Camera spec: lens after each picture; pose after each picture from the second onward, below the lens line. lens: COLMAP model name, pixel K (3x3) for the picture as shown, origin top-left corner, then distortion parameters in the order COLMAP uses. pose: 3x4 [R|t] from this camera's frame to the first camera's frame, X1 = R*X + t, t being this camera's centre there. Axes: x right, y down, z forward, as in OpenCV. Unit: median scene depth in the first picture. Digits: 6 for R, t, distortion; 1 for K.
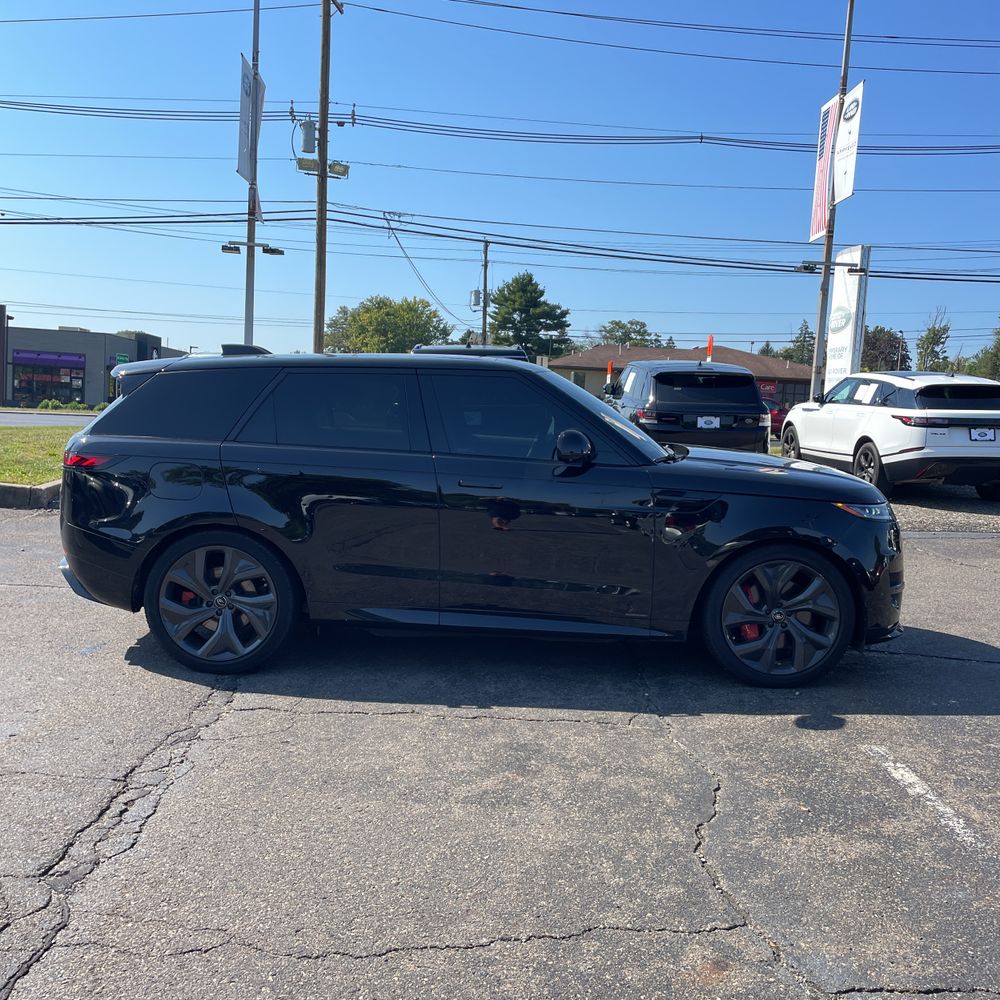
lens RADIAL K [[1018.8, 0, 498.3], [0, 1018.8, 495.5], [0, 0, 1]] dist [0.026263, 0.000000]
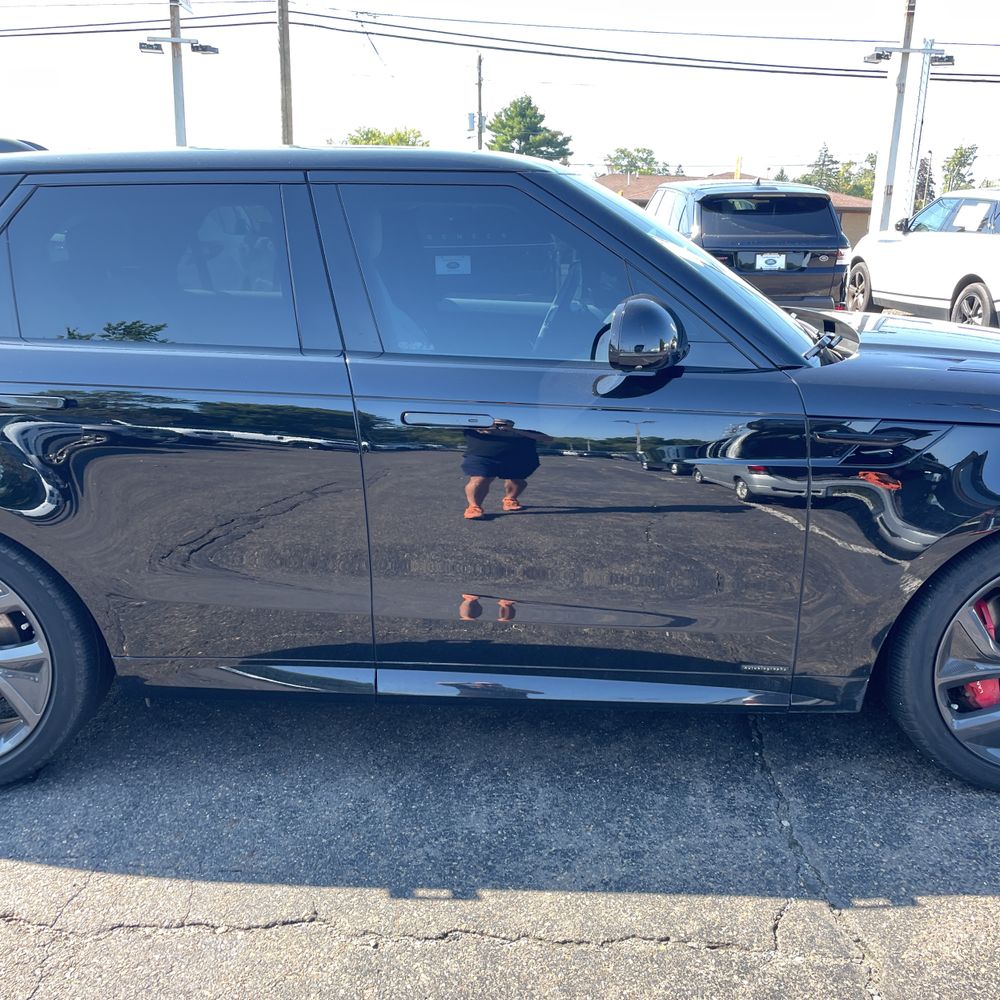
lens RADIAL K [[1018.8, 0, 505.4], [0, 1018.8, 505.7], [0, 0, 1]] dist [0.026263, 0.000000]
pose [[0.999738, -0.022859, 0.001041, 0.003179], [0.022388, 0.986524, 0.162076, -0.018166], [-0.004732, -0.162010, 0.986778, 0.198479]]
